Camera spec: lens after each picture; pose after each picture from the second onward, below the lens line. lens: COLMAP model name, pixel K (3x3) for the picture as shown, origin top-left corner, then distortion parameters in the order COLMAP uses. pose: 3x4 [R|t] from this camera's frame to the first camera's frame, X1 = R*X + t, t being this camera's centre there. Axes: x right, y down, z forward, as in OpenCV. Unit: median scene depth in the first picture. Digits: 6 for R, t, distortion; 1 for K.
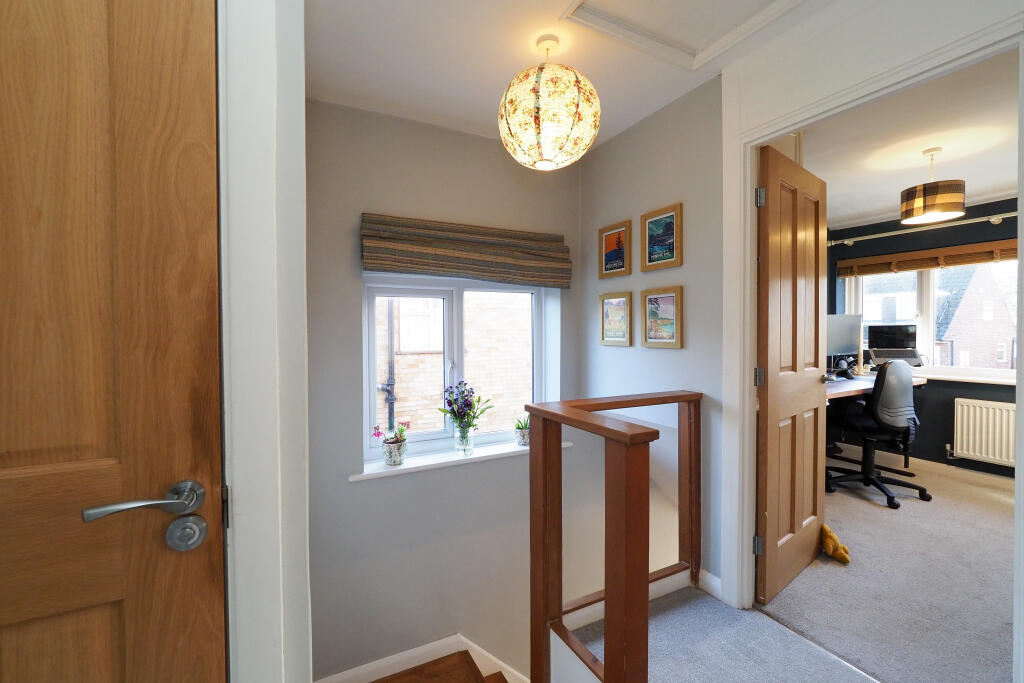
lens RADIAL K [[427.1, 0, 495.4], [0, 427.1, 337.7], [0, 0, 1]] dist [-0.004676, -0.000641]
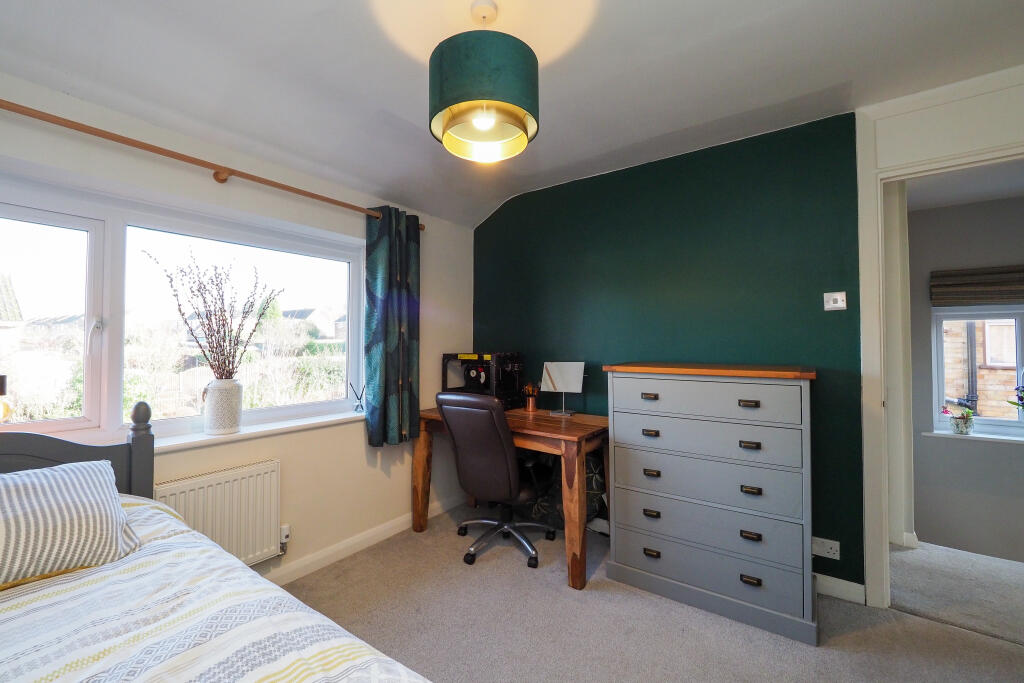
lens RADIAL K [[427.1, 0, 495.4], [0, 427.1, 337.7], [0, 0, 1]] dist [-0.004676, -0.000641]
pose [[0.455423, -0.013992, -0.890165, 0.328742], [-0.010169, 0.999730, -0.020916, 0.005831], [0.890217, 0.018577, 0.455158, -1.077313]]
